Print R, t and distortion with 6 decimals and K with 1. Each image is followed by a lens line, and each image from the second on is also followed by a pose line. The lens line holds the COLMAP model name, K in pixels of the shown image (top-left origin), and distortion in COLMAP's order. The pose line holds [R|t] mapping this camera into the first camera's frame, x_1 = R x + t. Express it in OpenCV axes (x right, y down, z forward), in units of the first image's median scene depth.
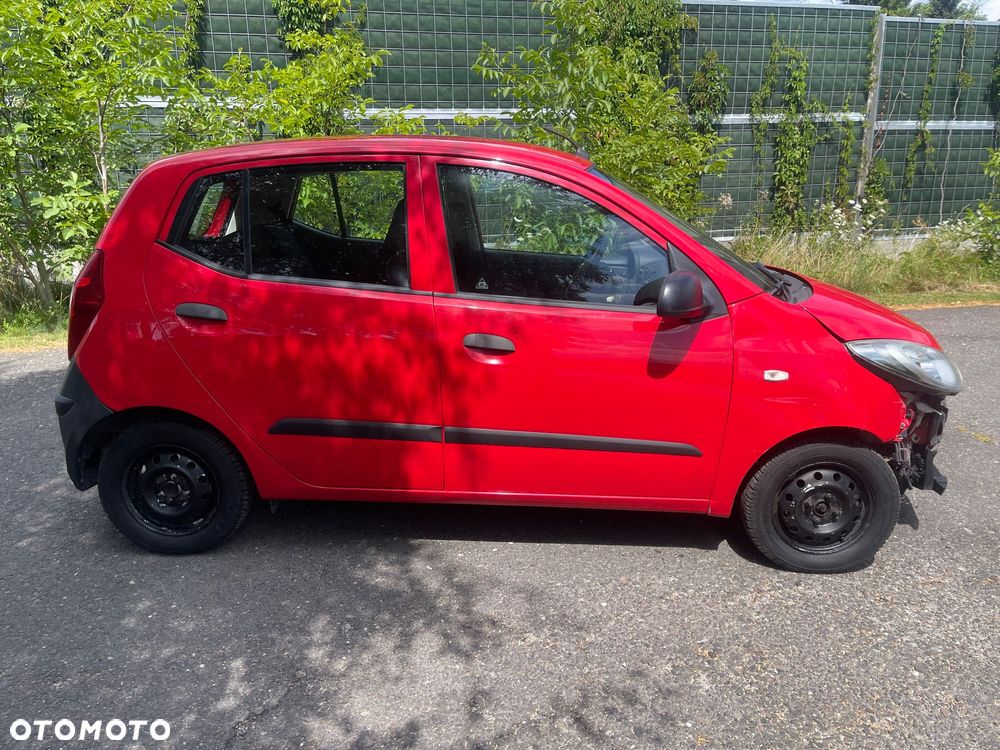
lens RADIAL K [[760.4, 0, 497.3], [0, 760.4, 376.9], [0, 0, 1]] dist [0.088307, -0.124853]
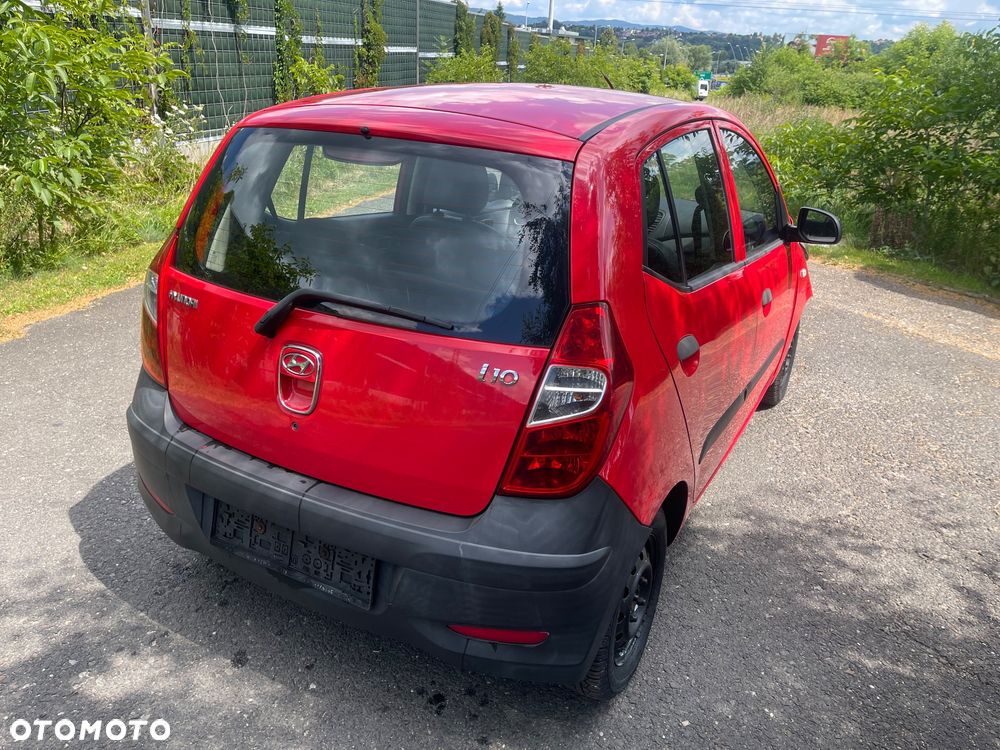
lens RADIAL K [[760.4, 0, 508.7], [0, 760.4, 376.2], [0, 0, 1]] dist [0.088307, -0.124853]
pose [[0.427646, -0.317019, 0.846533, -0.268158], [0.198979, 0.946529, 0.253948, -0.068825], [-0.881774, 0.059843, 0.467860, 0.196904]]
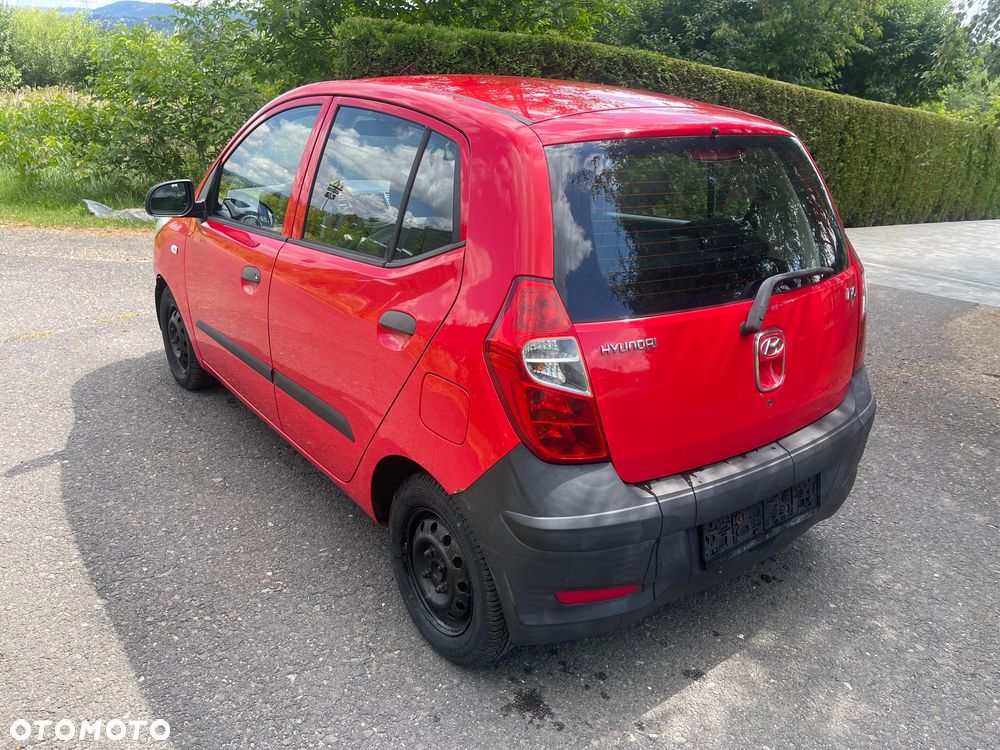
lens RADIAL K [[760.4, 0, 517.0], [0, 760.4, 367.6], [0, 0, 1]] dist [0.088307, -0.124853]
pose [[-0.650643, -0.293742, 0.700271, -0.238364], [0.163020, 0.846629, 0.506601, -0.137867], [-0.741680, 0.443774, -0.502967, 0.454064]]
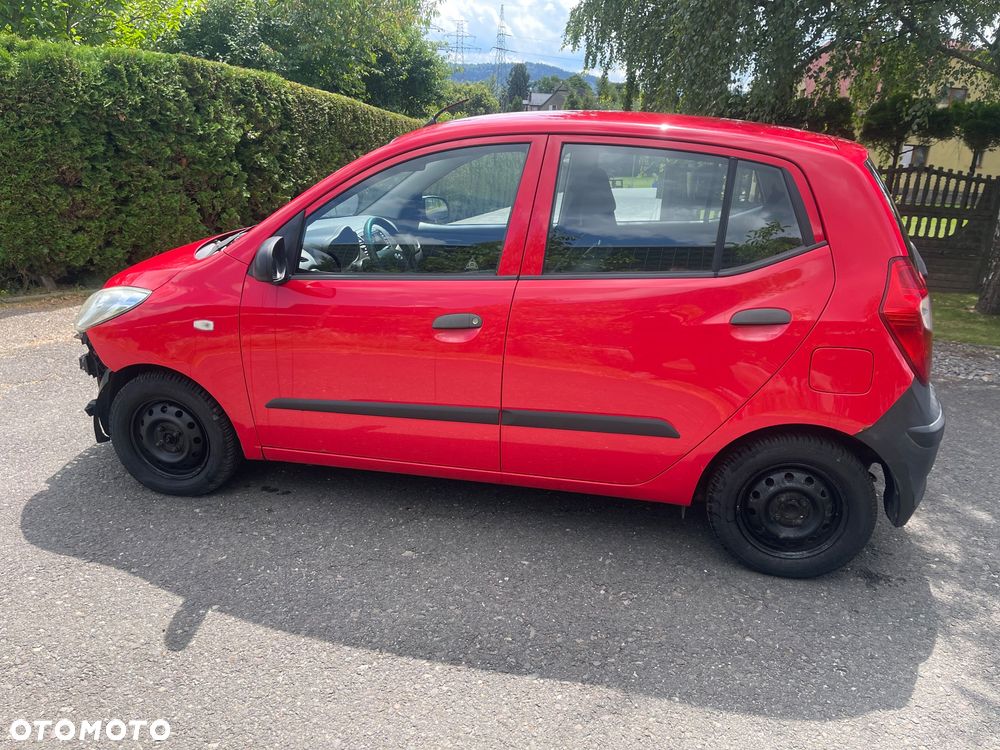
lens RADIAL K [[760.4, 0, 520.2], [0, 760.4, 374.0], [0, 0, 1]] dist [0.088307, -0.124853]
pose [[-0.986110, -0.079983, 0.145569, -0.052482], [0.015028, 0.829858, 0.557772, -0.170519], [-0.165414, 0.552212, -0.817129, 0.581145]]
